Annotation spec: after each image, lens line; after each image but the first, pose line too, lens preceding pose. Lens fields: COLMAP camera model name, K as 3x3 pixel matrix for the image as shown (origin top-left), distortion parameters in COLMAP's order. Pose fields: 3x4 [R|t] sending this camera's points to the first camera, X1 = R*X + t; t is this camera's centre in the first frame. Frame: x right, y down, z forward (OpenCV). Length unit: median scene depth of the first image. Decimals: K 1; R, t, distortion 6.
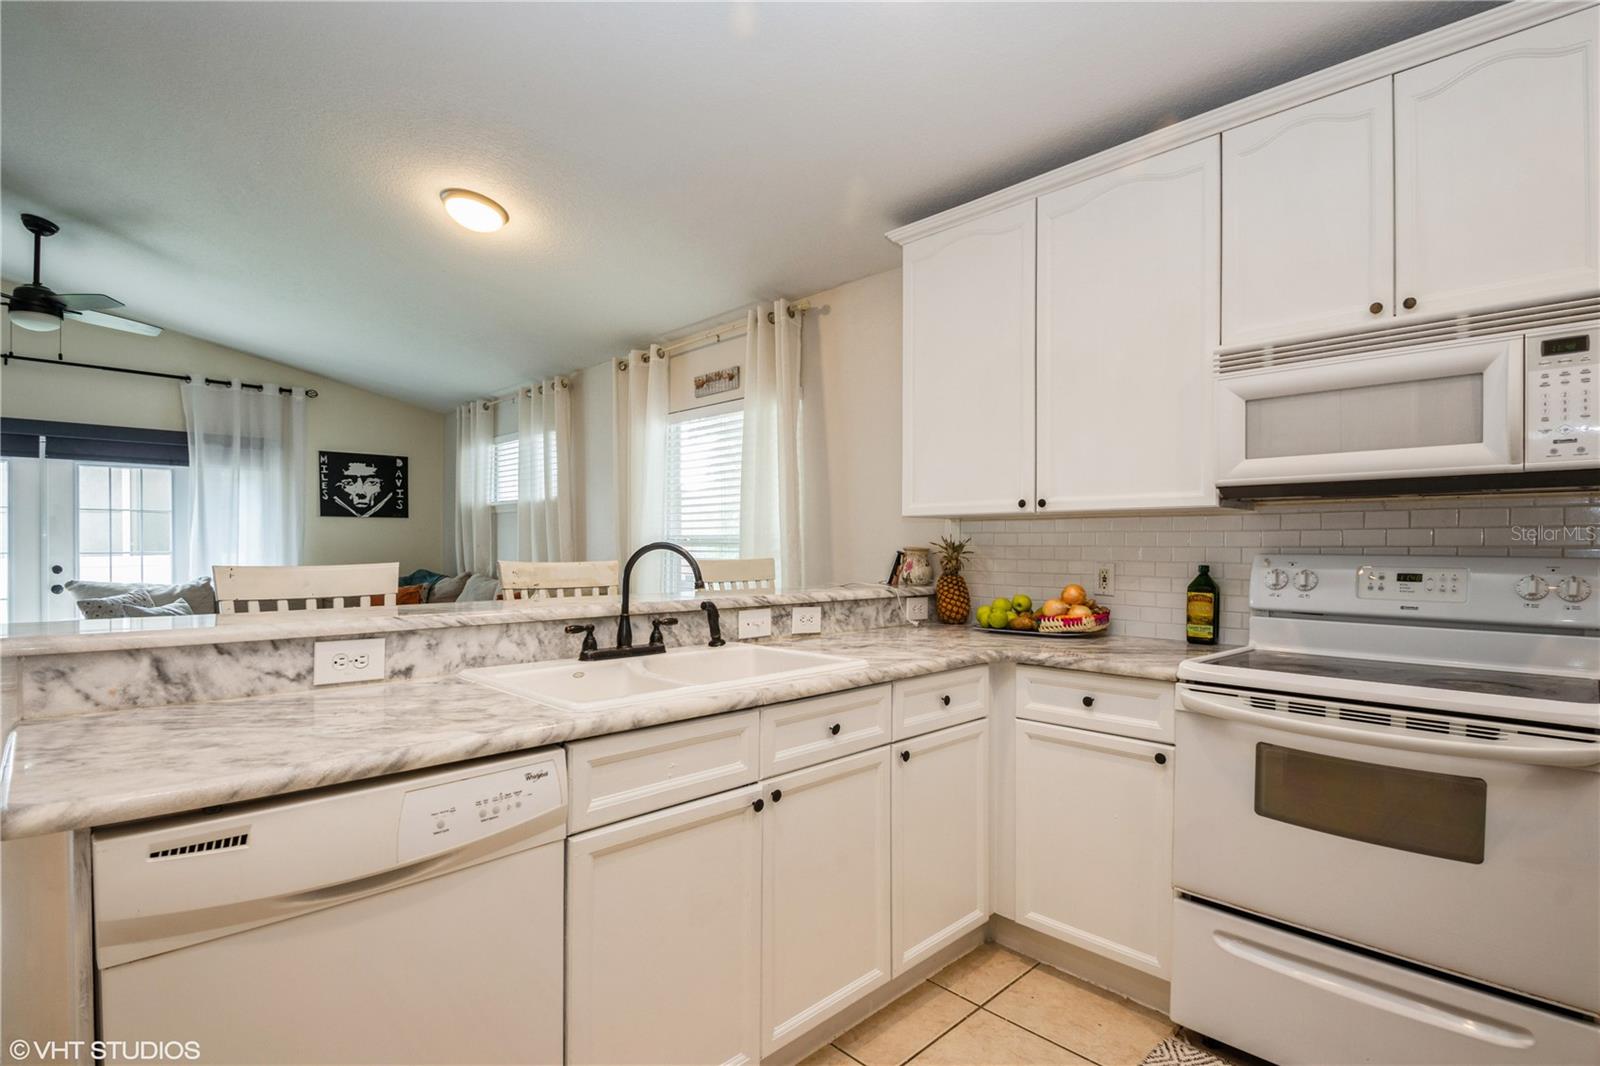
lens RADIAL K [[750.2, 0, 738.9], [0, 750.2, 547.1], [0, 0, 1]] dist [-0.002462, -0.002699]
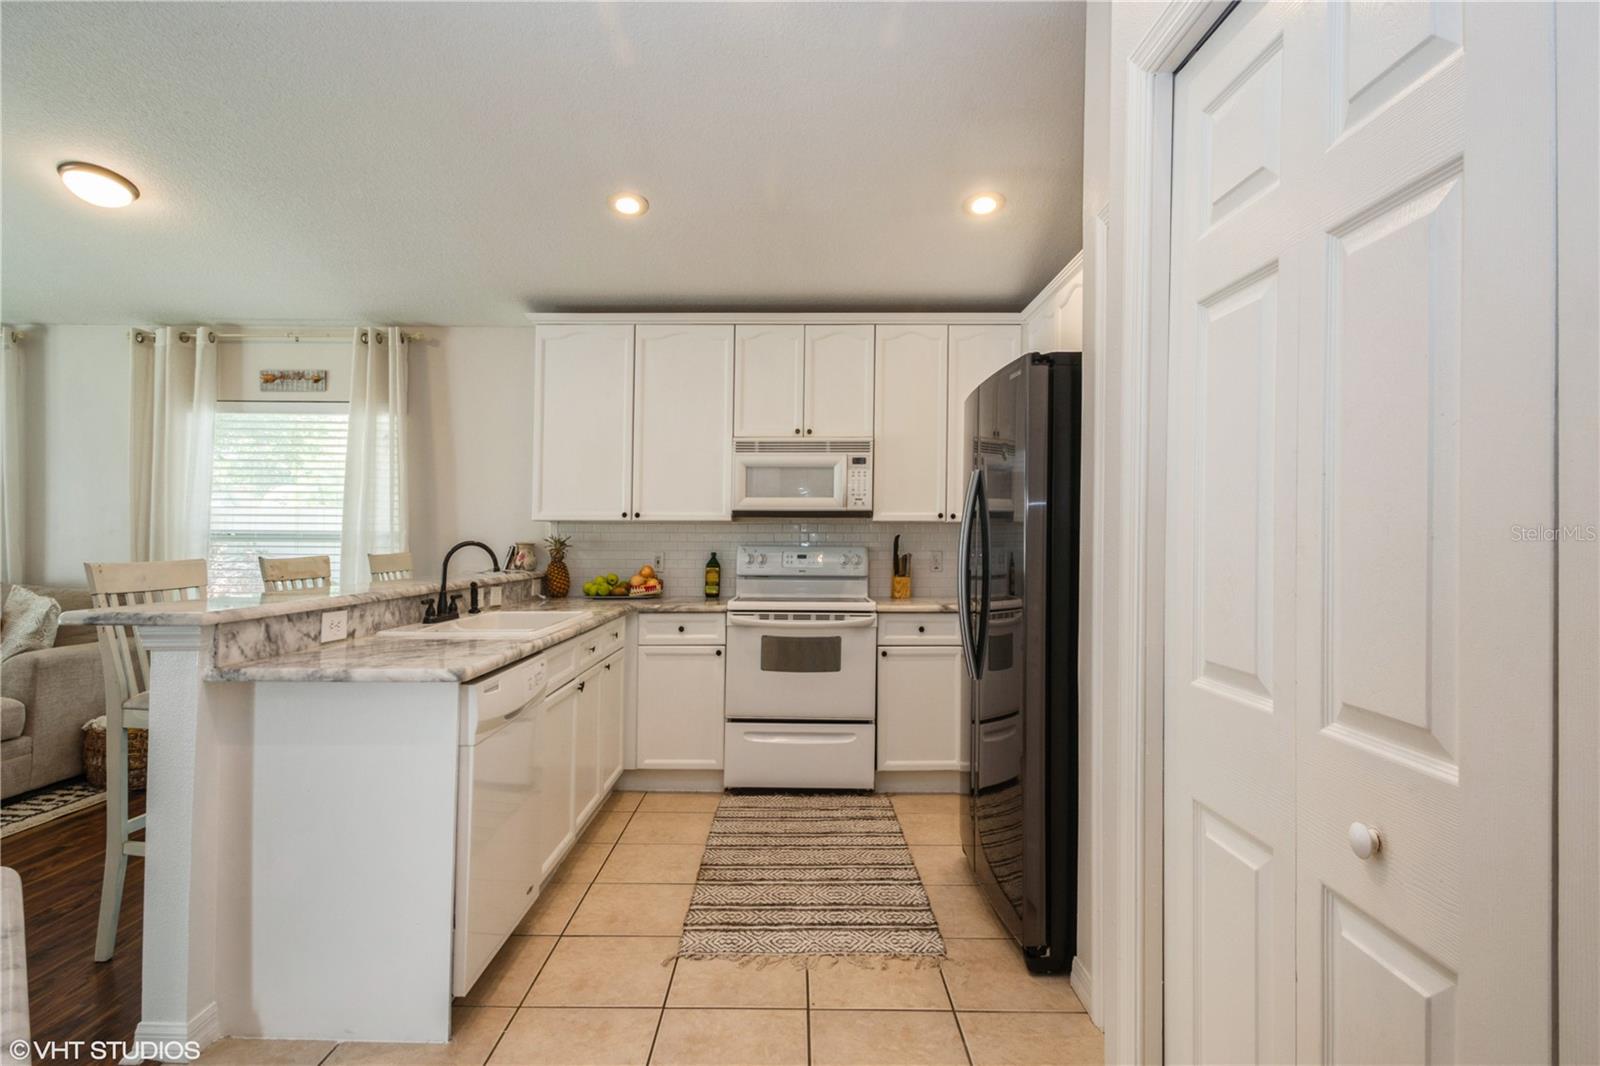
lens RADIAL K [[826.8, 0, 790.9], [0, 826.8, 537.2], [0, 0, 1]] dist [-0.017131, -0.000536]
pose [[0.667511, 0.000840, 0.744599, -0.715429], [0.000620, 0.999998, -0.001684, -0.008139], [-0.744599, 0.001585, 0.667510, -0.442197]]
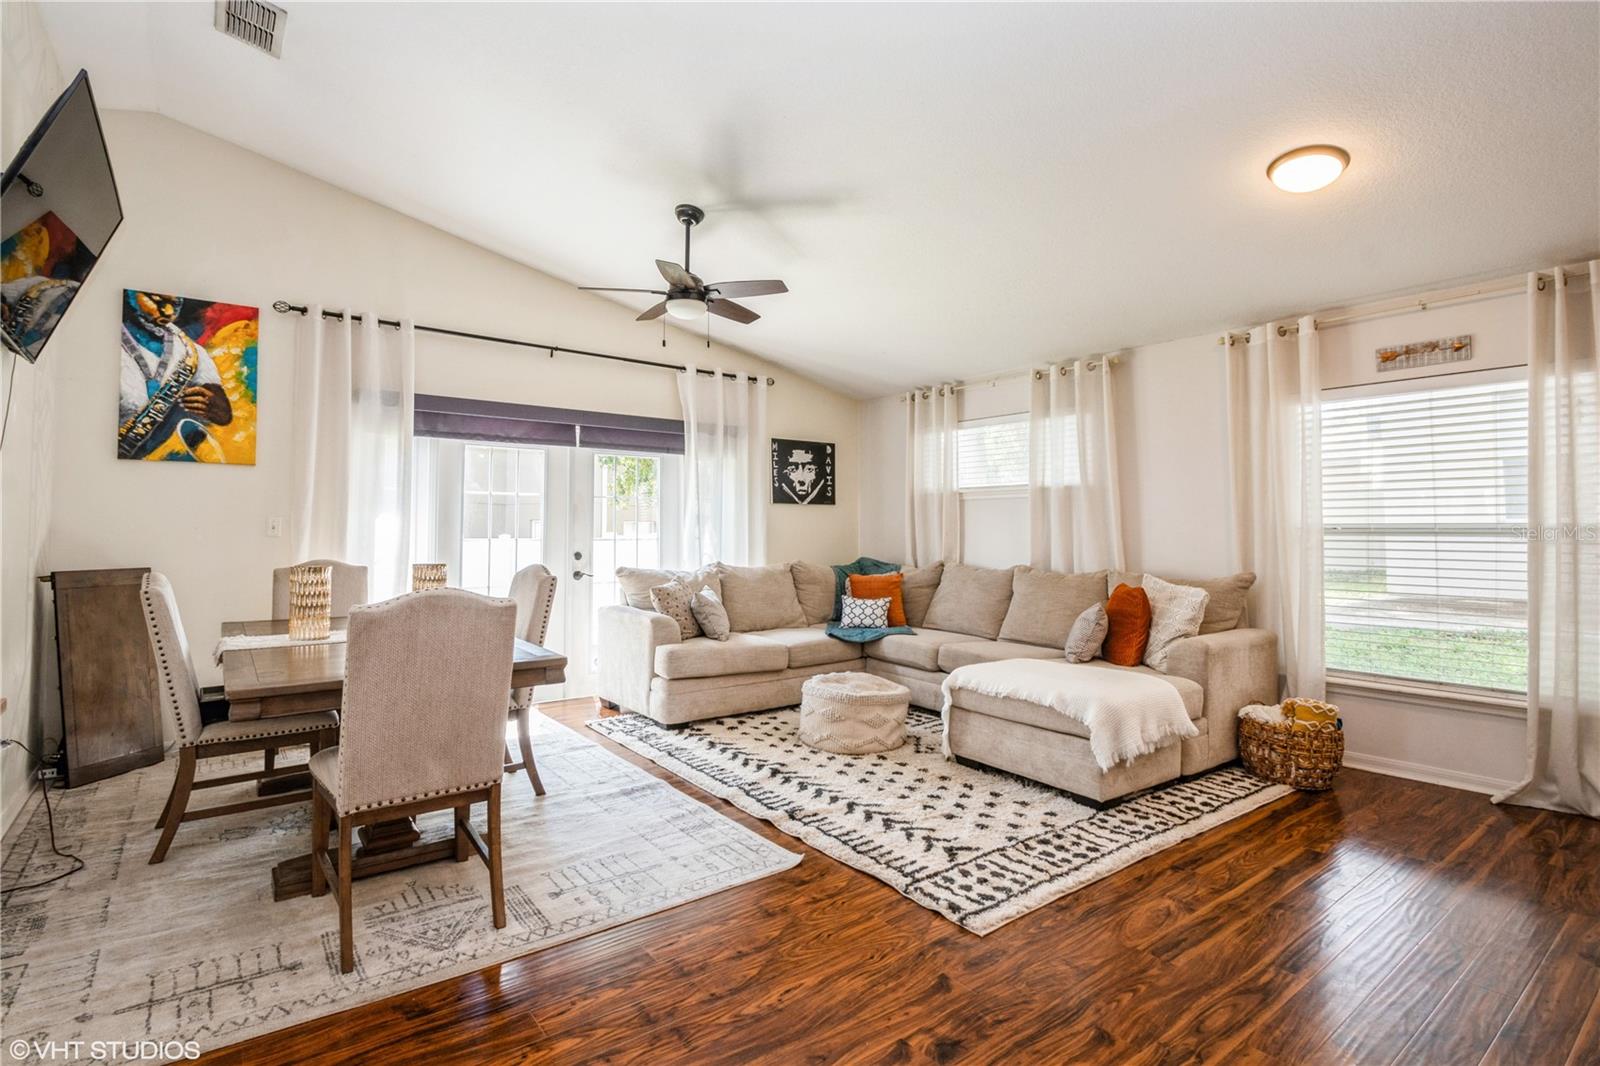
lens RADIAL K [[750.2, 0, 779.4], [0, 750.2, 504.9], [0, 0, 1]] dist [-0.002462, -0.002699]
pose [[0.994021, -0.002743, -0.109156, -1.230326], [-0.001448, 0.999265, -0.038301, -0.005111], [0.109181, 0.038230, 0.993286, 0.050955]]
